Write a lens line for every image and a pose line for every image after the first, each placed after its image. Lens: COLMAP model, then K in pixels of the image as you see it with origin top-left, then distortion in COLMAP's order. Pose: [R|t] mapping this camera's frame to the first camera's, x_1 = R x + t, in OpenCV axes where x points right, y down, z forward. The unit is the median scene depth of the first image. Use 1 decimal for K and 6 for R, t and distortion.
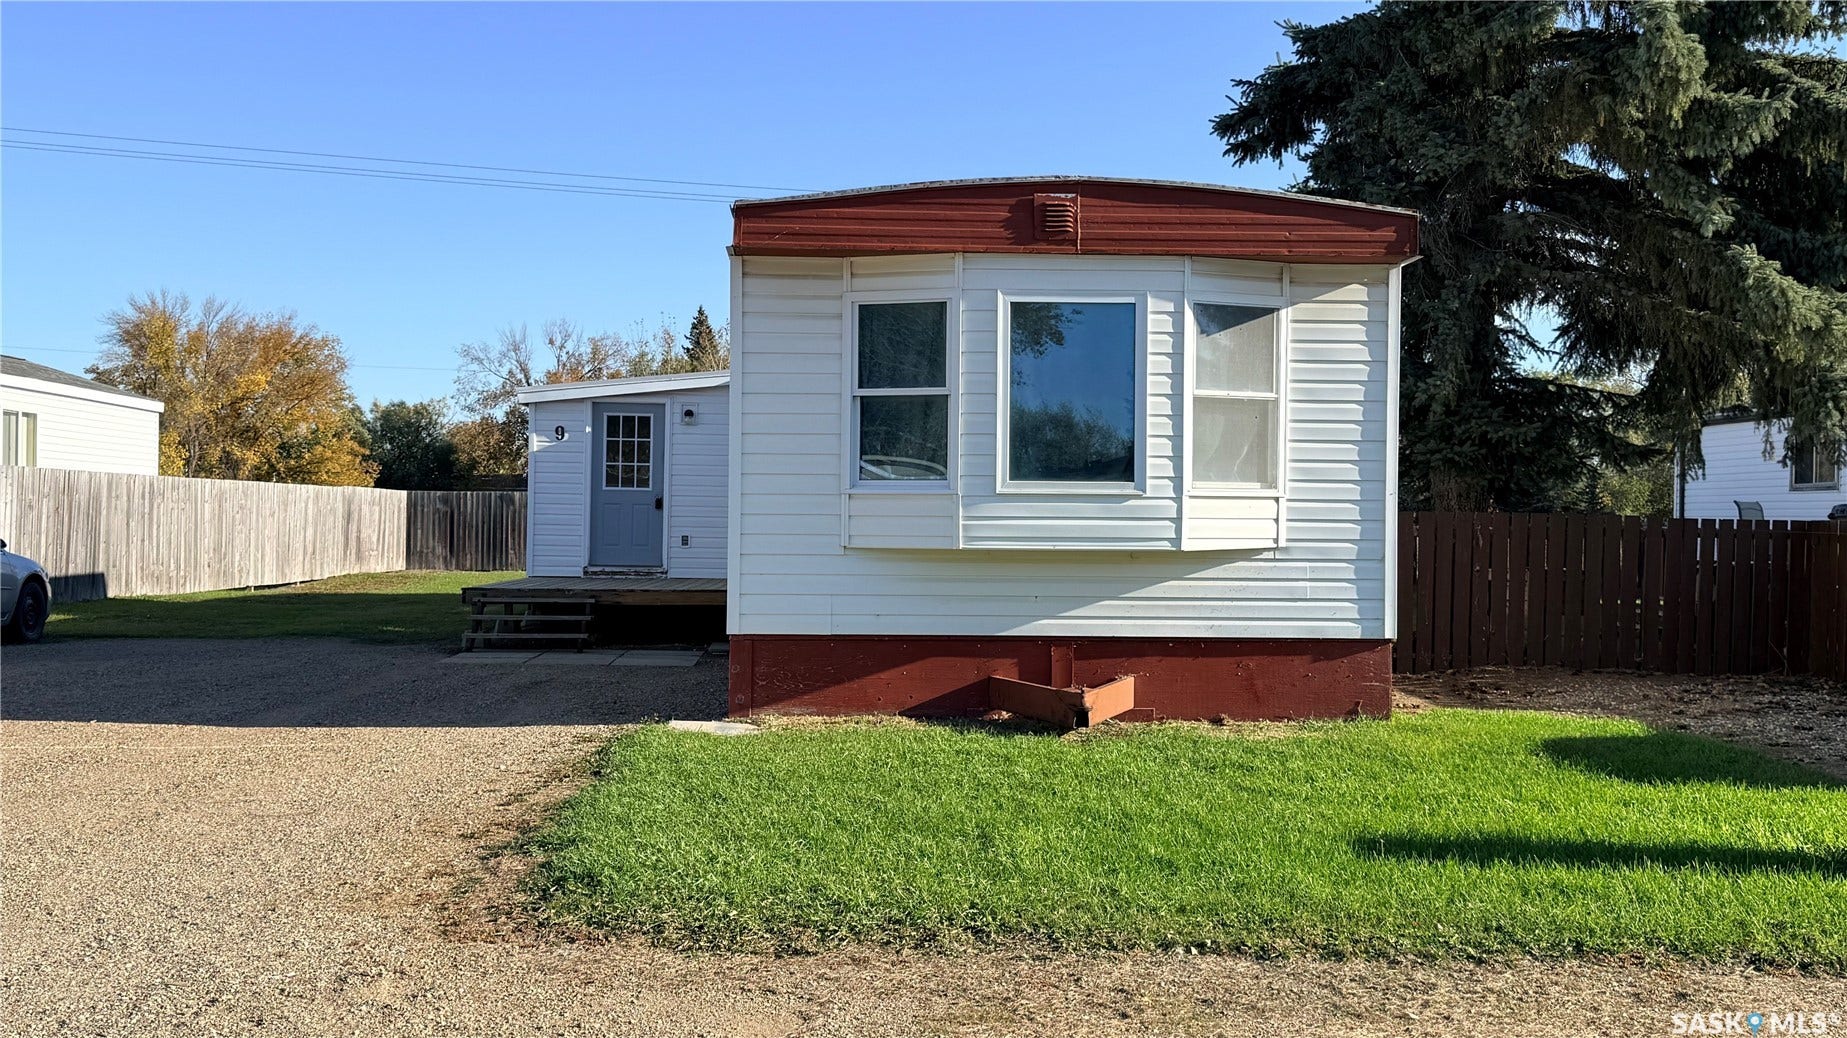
lens RADIAL K [[1776.8, 0, 918.2], [0, 1776.8, 547.2], [0, 0, 1]] dist [0.105815, -0.001508]
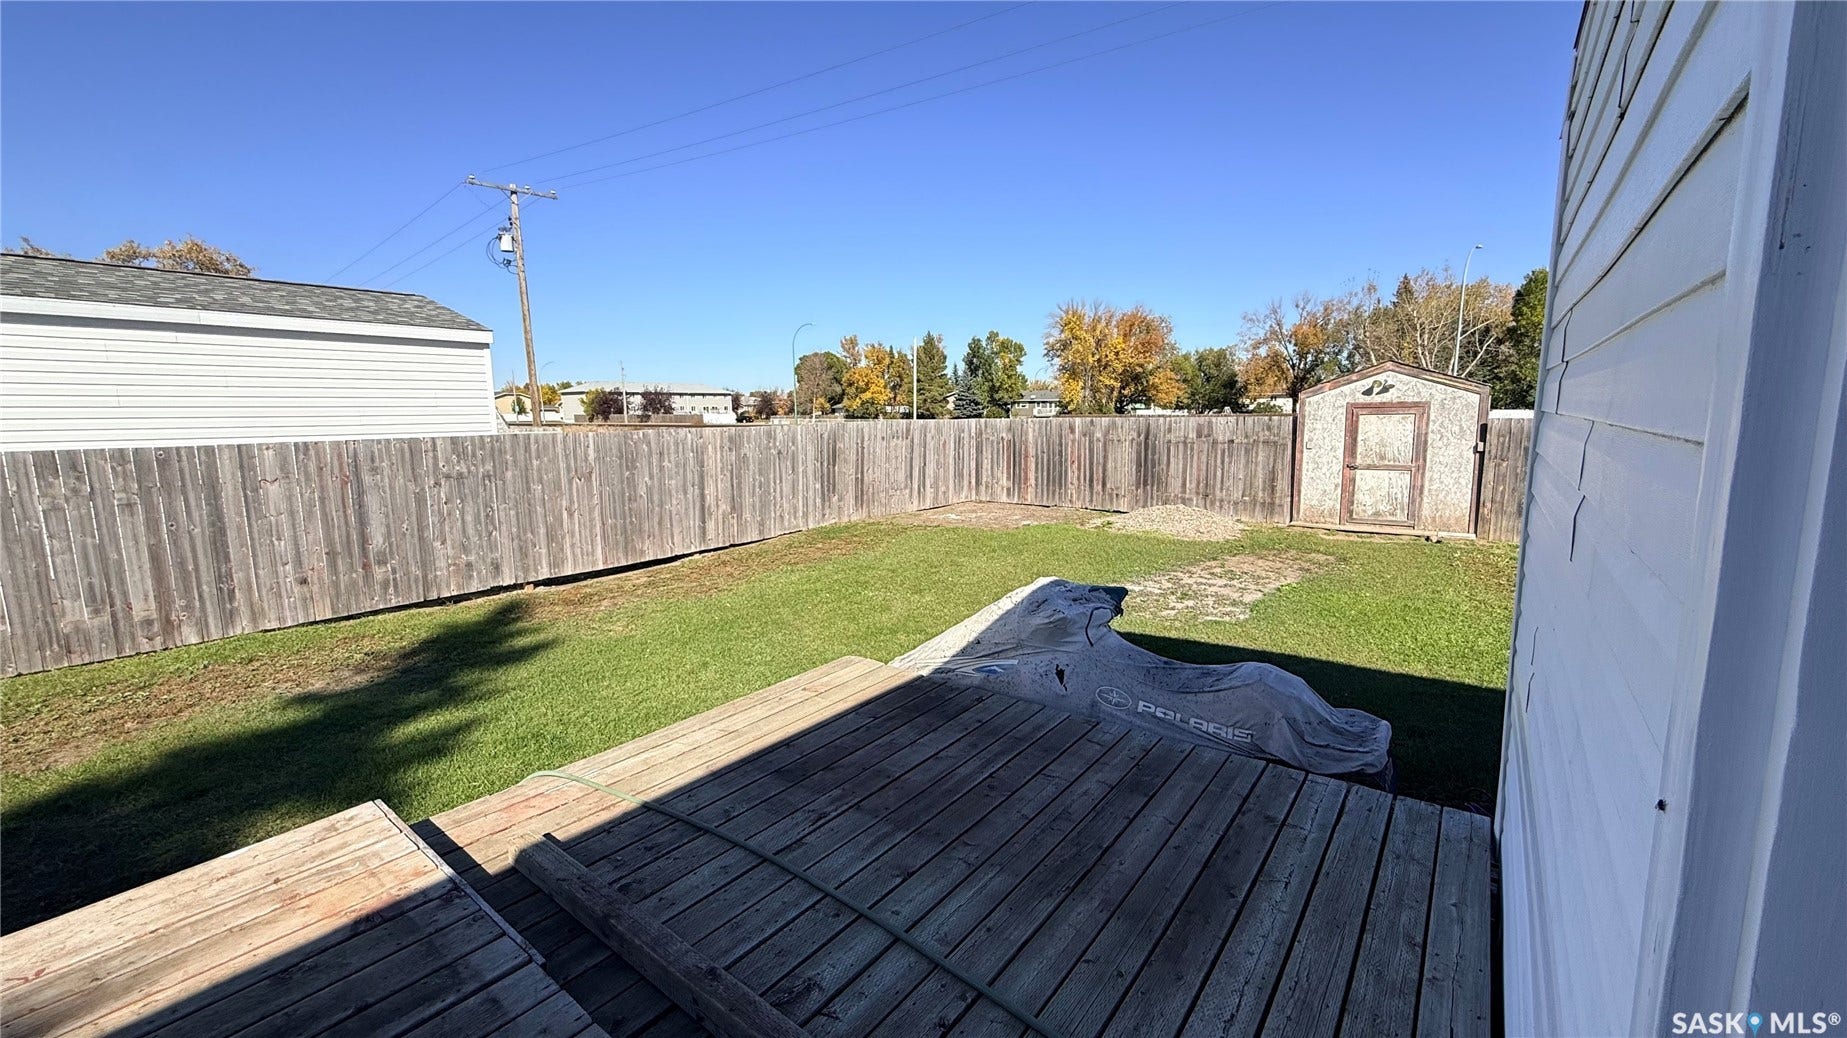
lens RADIAL K [[734.6, 0, 919.1], [0, 734.6, 517.5], [0, 0, 1]] dist [-0.000048, -0.000006]
pose [[0.762732, 0.071343, -0.642767, -0.018447], [0.014147, 0.991818, 0.126873, -0.010304], [0.646560, -0.105863, 0.755482, 0.240691]]
